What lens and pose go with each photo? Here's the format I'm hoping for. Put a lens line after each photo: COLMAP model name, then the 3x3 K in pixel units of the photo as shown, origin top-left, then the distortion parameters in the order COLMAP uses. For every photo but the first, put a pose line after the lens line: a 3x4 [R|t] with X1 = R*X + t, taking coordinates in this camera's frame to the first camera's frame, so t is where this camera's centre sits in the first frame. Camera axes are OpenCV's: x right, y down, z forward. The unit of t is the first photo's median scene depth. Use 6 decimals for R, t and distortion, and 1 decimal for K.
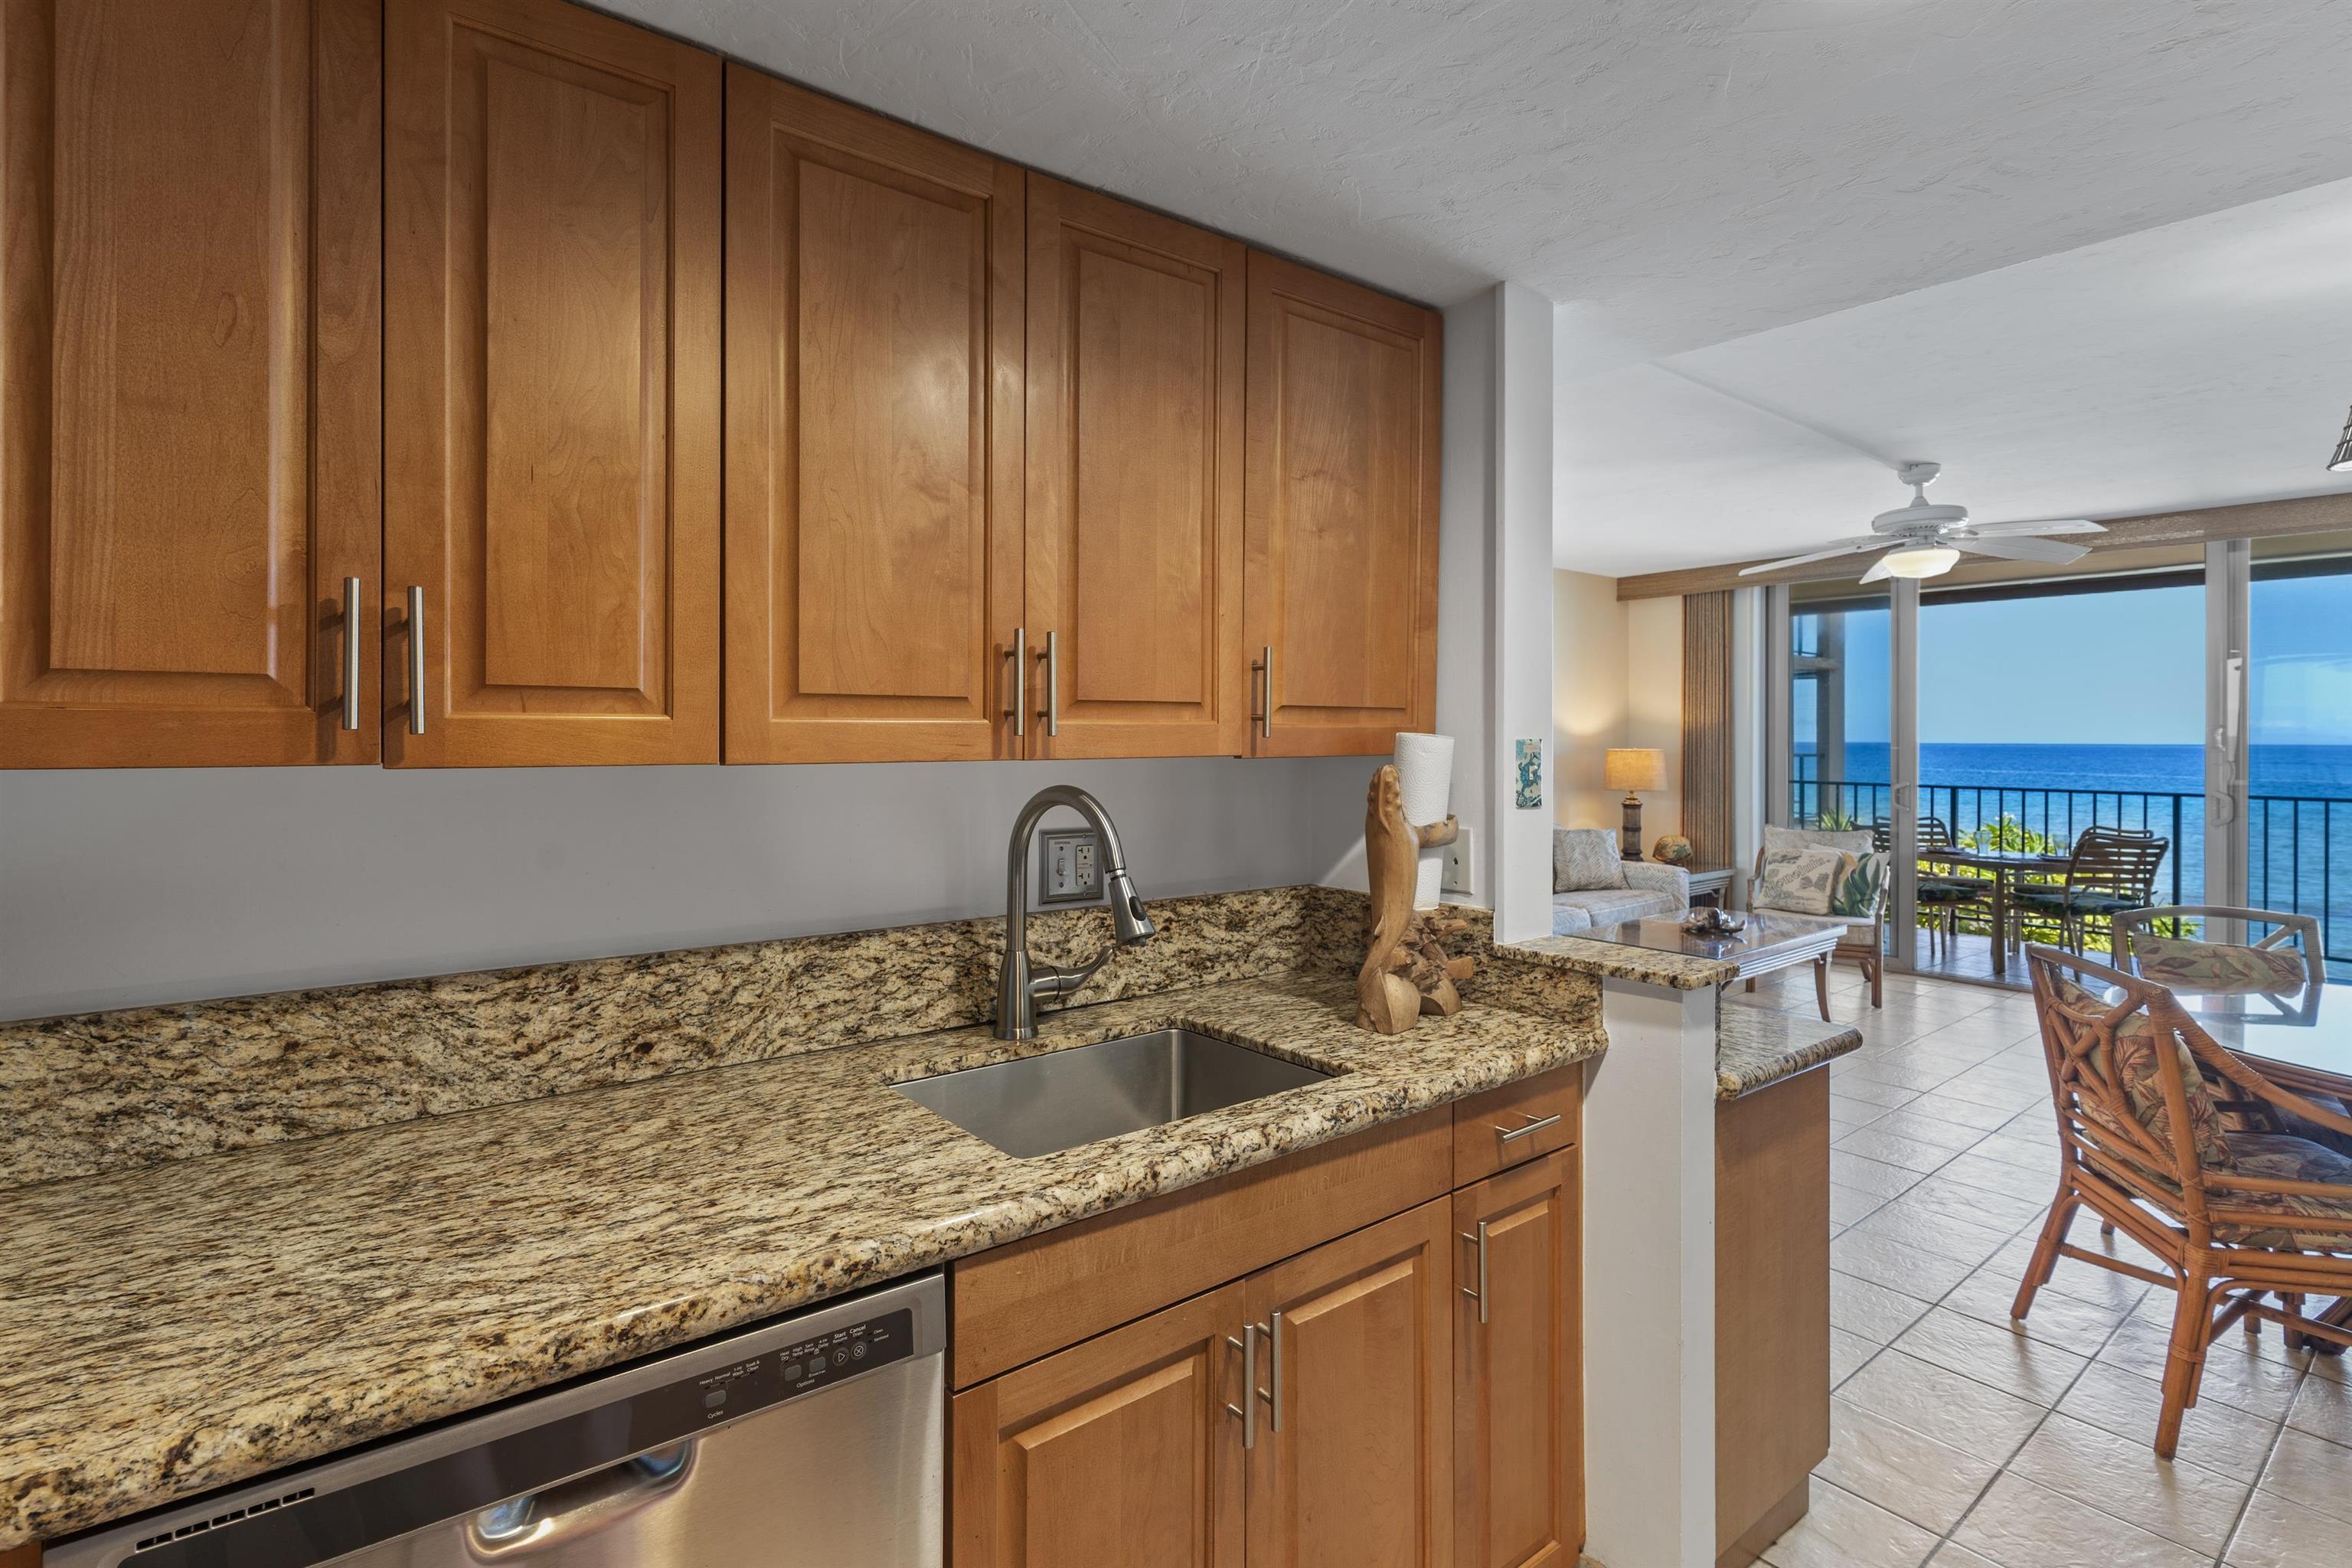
lens RADIAL K [[1140.5, 0, 1159.5], [0, 1140.5, 738.9], [0, 0, 1]] dist [0.001674, -0.001305]
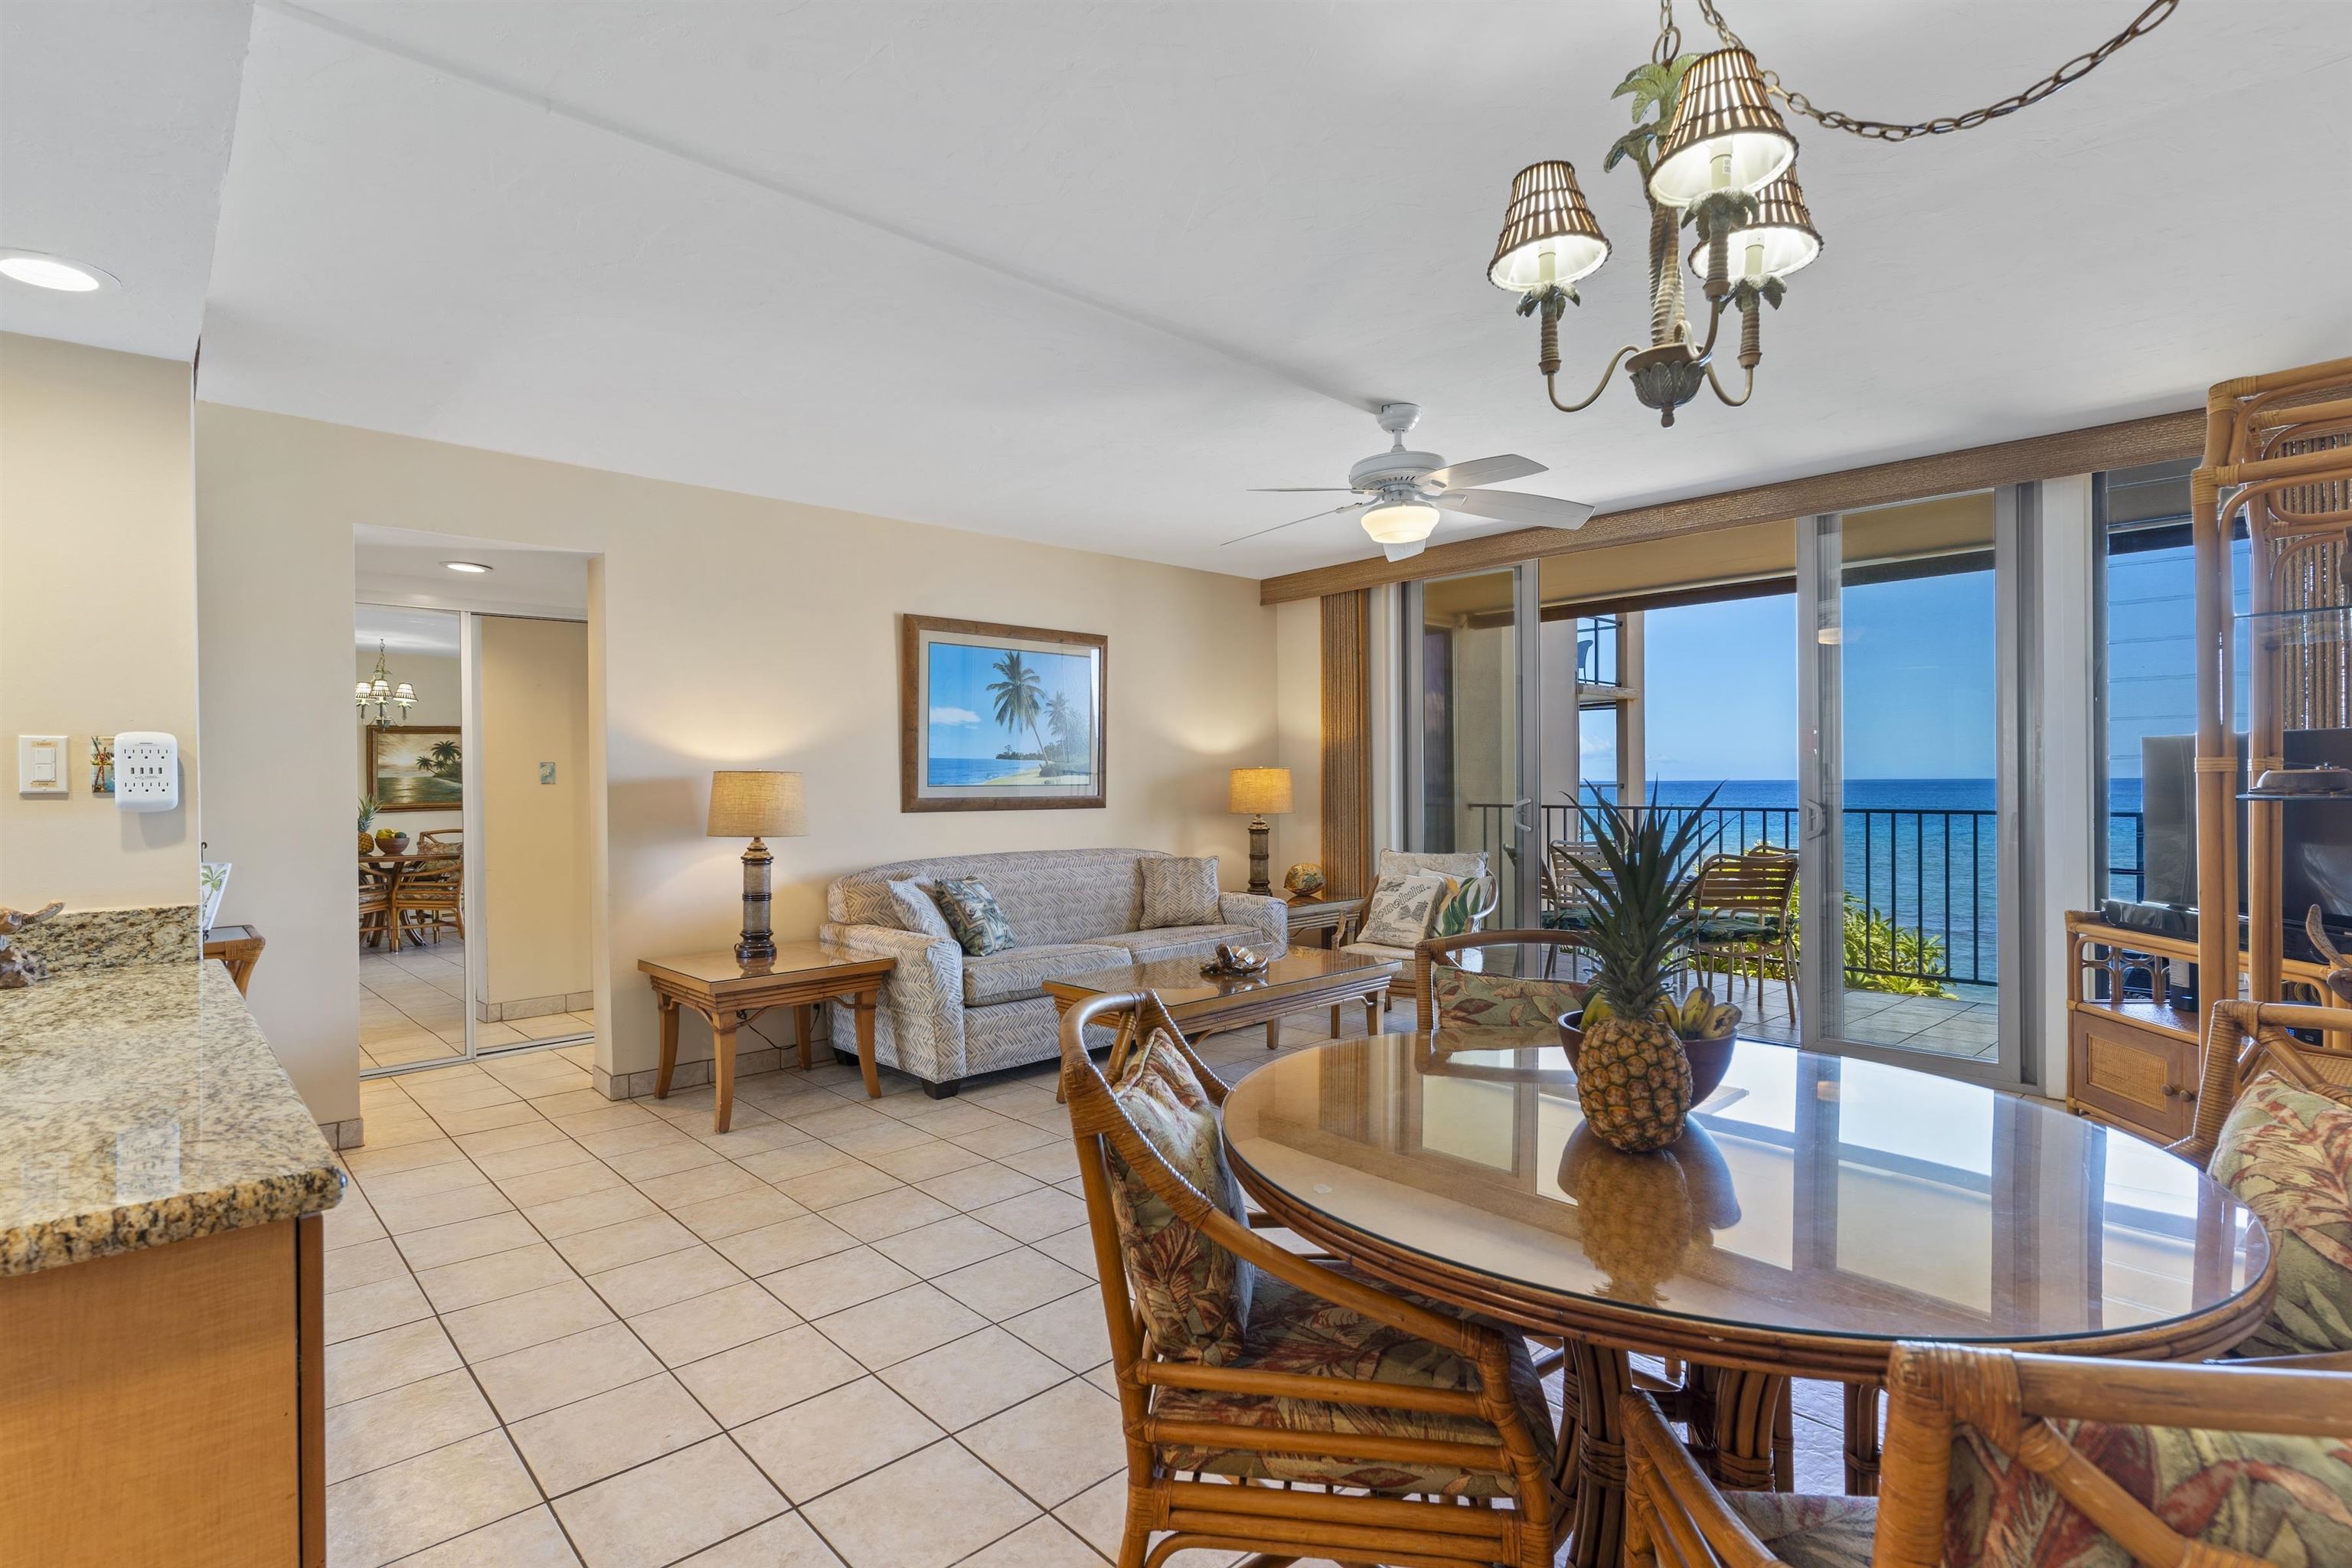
lens RADIAL K [[1140.5, 0, 1158.8], [0, 1140.5, 779.6], [0, 0, 1]] dist [0.001674, -0.001305]
pose [[0.997004, -0.010649, 0.076609, 0.961010], [0.010964, 0.999933, -0.003688, 0.074855], [-0.076565, 0.004517, 0.997054, 0.417627]]
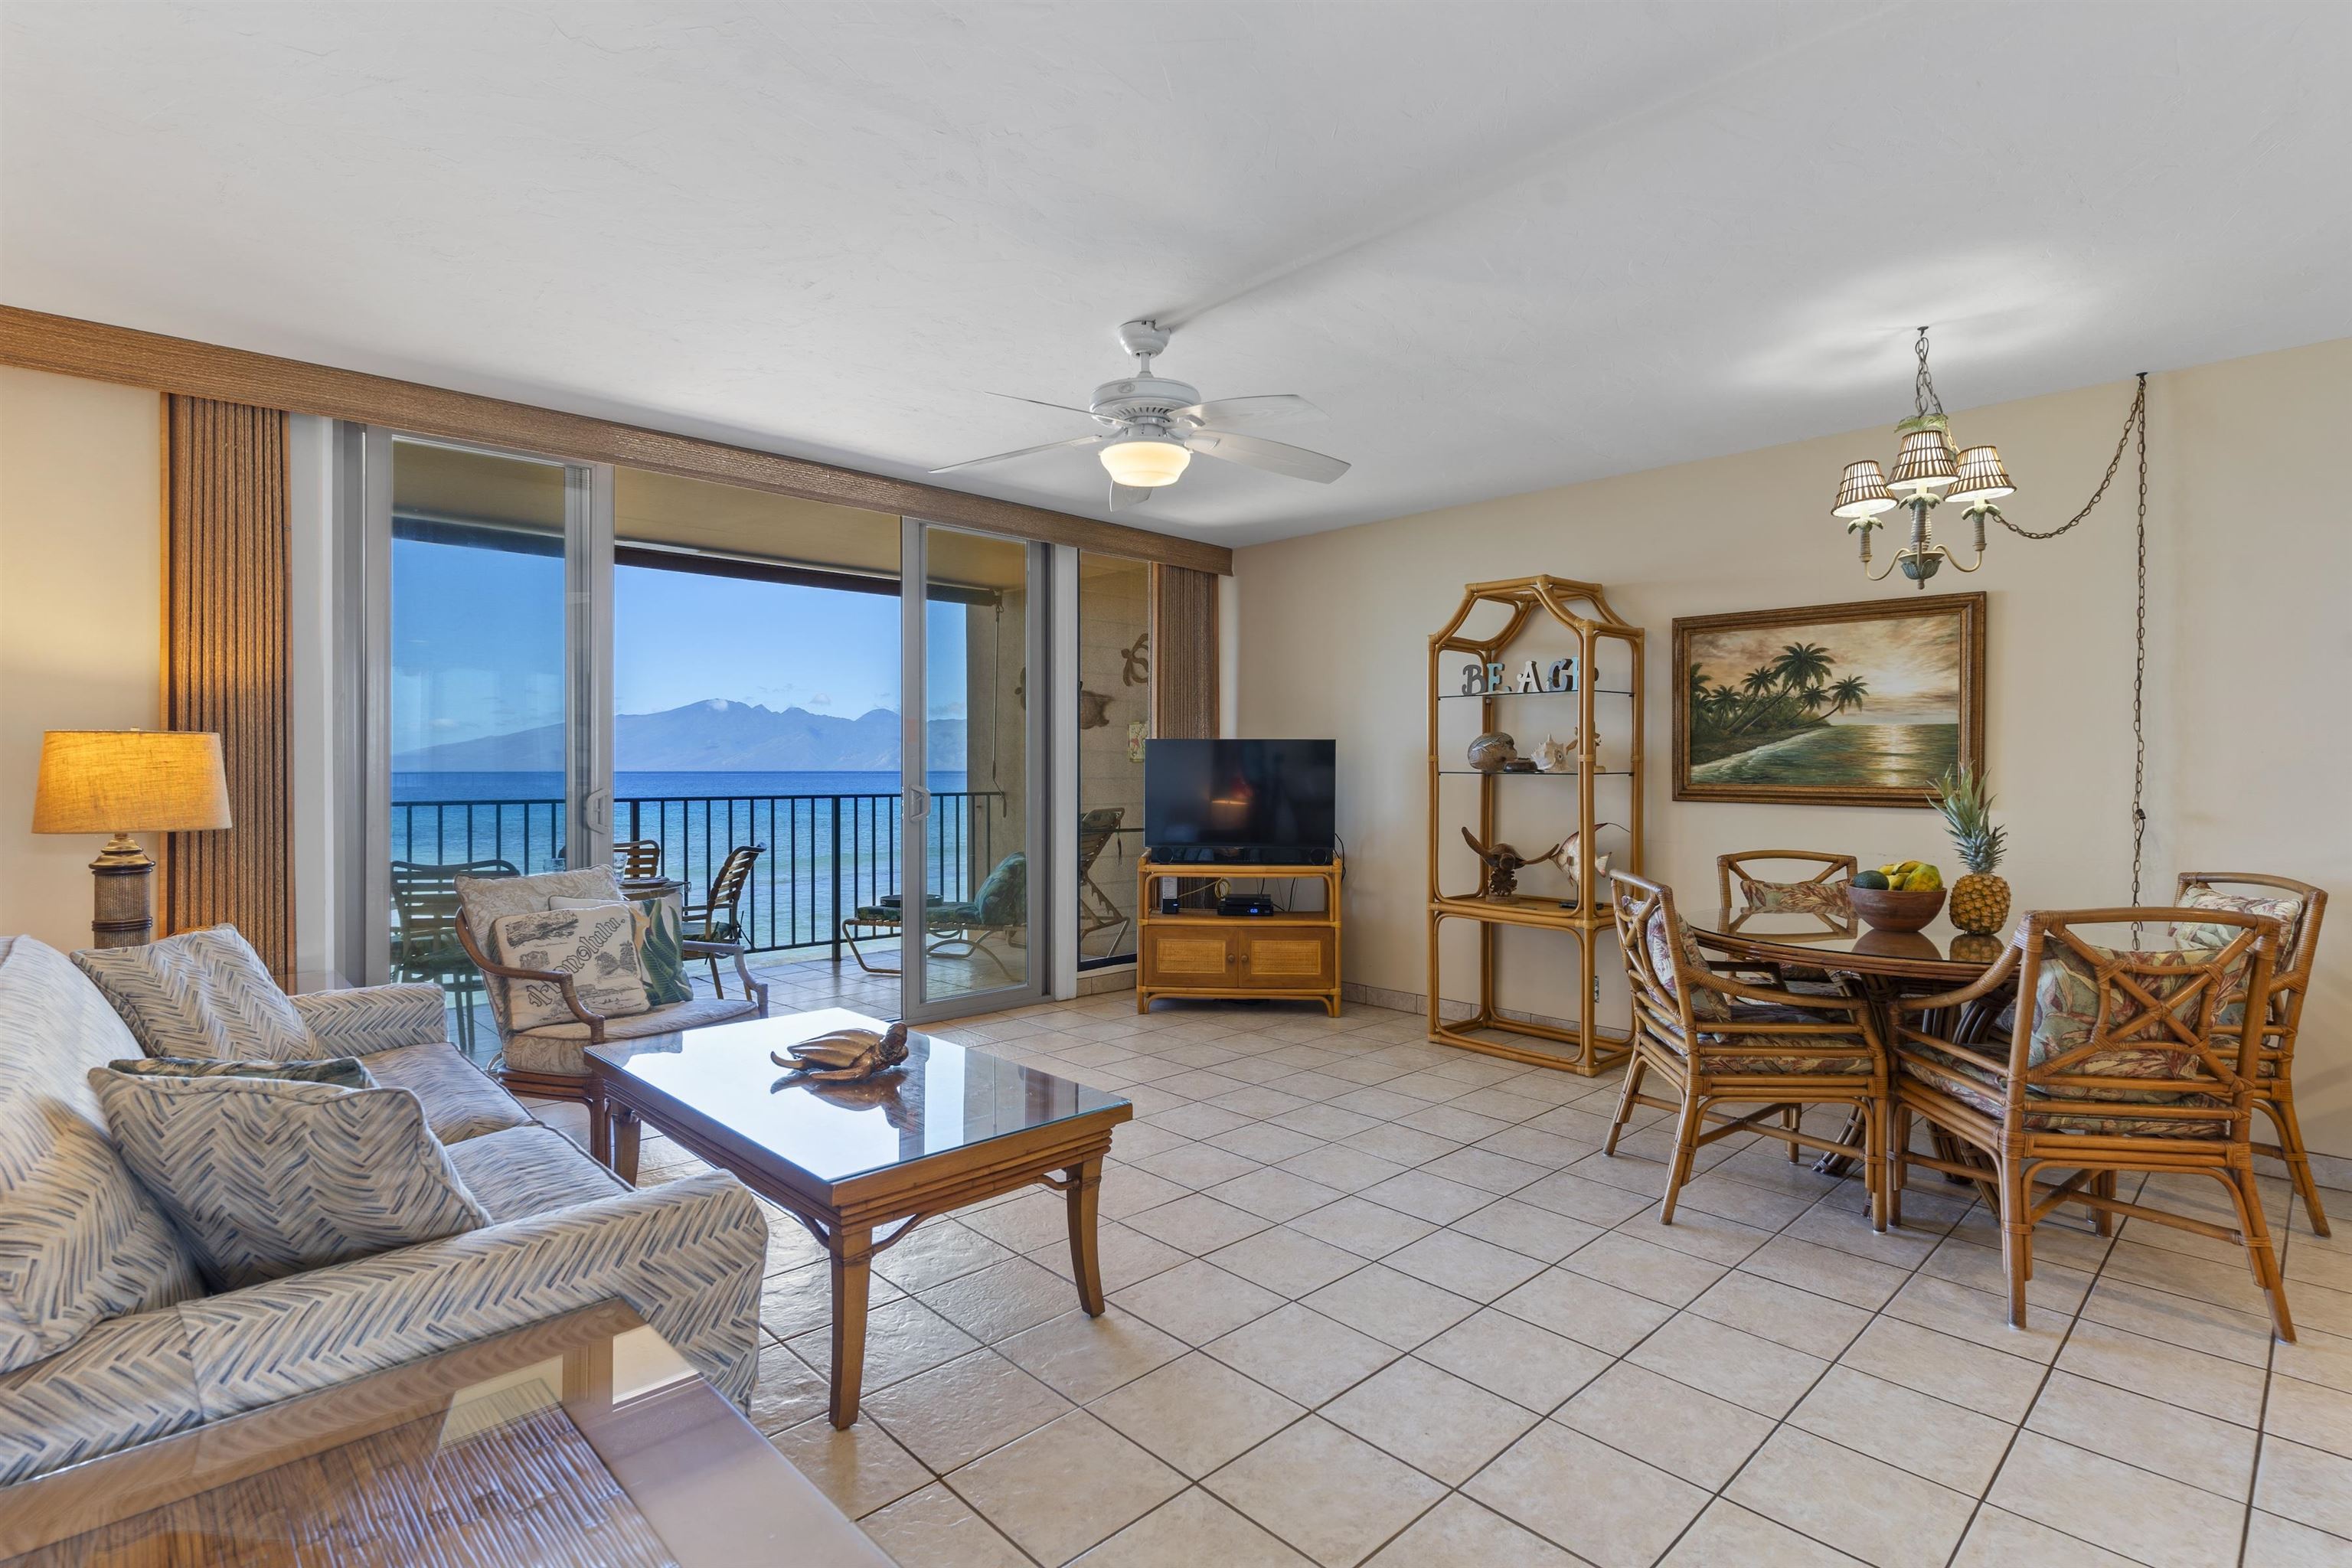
lens RADIAL K [[1140.5, 0, 1186.3], [0, 1140.5, 770.8], [0, 0, 1]] dist [0.001674, -0.001305]
pose [[-0.102252, -0.005723, 0.994742, -0.113835], [0.001649, 0.999981, 0.005923, 0.077725], [-0.994757, 0.002246, -0.102241, 2.369967]]
